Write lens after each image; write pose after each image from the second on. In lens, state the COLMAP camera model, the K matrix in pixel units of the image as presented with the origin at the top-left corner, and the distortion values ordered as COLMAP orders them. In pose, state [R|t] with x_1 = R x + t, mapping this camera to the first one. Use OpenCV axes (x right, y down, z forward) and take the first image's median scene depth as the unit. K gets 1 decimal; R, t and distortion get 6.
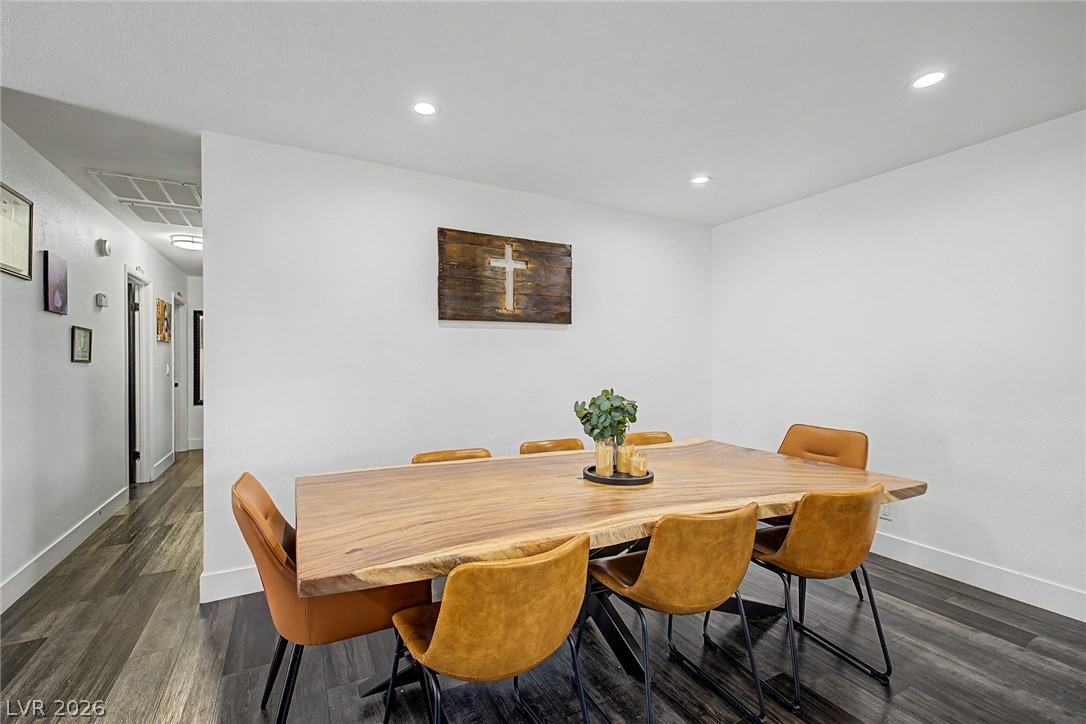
lens RADIAL K [[454.7, 0, 539.3], [0, 454.7, 360.4], [0, 0, 1]] dist [0.000457, 0.000022]
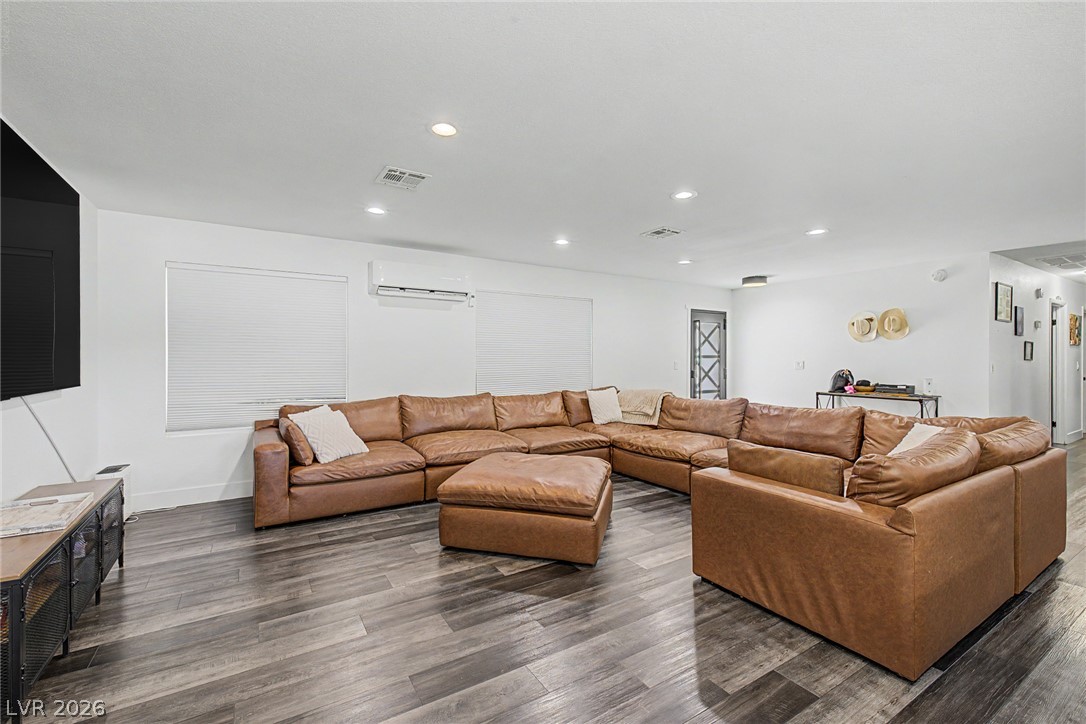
lens RADIAL K [[460.8, 0, 533.2], [0, 460.8, 356.8], [0, 0, 1]] dist [0.003495, 0.000231]
pose [[0.047331, -0.002881, -0.998875, 0.523413], [0.001062, 0.999995, -0.002834, -0.005628], [0.998879, -0.000926, 0.047334, -0.748155]]
